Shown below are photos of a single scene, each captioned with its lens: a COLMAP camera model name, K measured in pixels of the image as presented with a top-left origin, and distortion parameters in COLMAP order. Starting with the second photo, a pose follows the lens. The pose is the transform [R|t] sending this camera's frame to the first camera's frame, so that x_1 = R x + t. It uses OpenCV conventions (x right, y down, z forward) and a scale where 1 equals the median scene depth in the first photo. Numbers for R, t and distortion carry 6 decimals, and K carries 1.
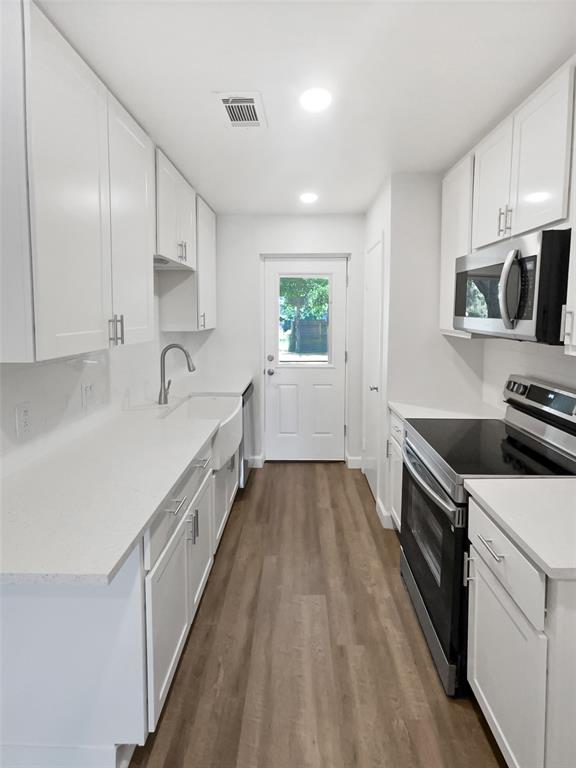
lens RADIAL K [[377.1, 0, 288.2], [0, 377.1, 345.6], [0, 0, 1]] dist [-0.006725, 0.000054]
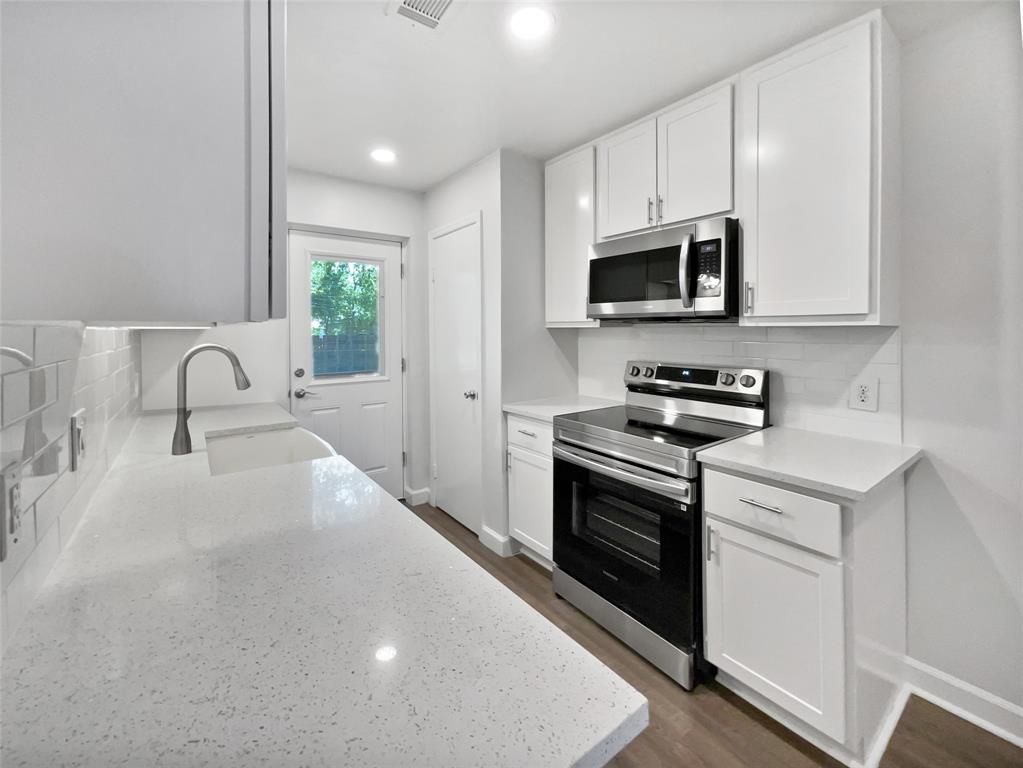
lens RADIAL K [[429.4, 0, 512.1], [0, 429.4, 338.0], [0, 0, 1]] dist [-0.000685, 0.000150]
pose [[0.790688, -0.017074, 0.611981, -0.396807], [0.057737, 0.997236, -0.046774, 0.051007], [-0.609491, 0.072317, 0.789488, 0.245897]]
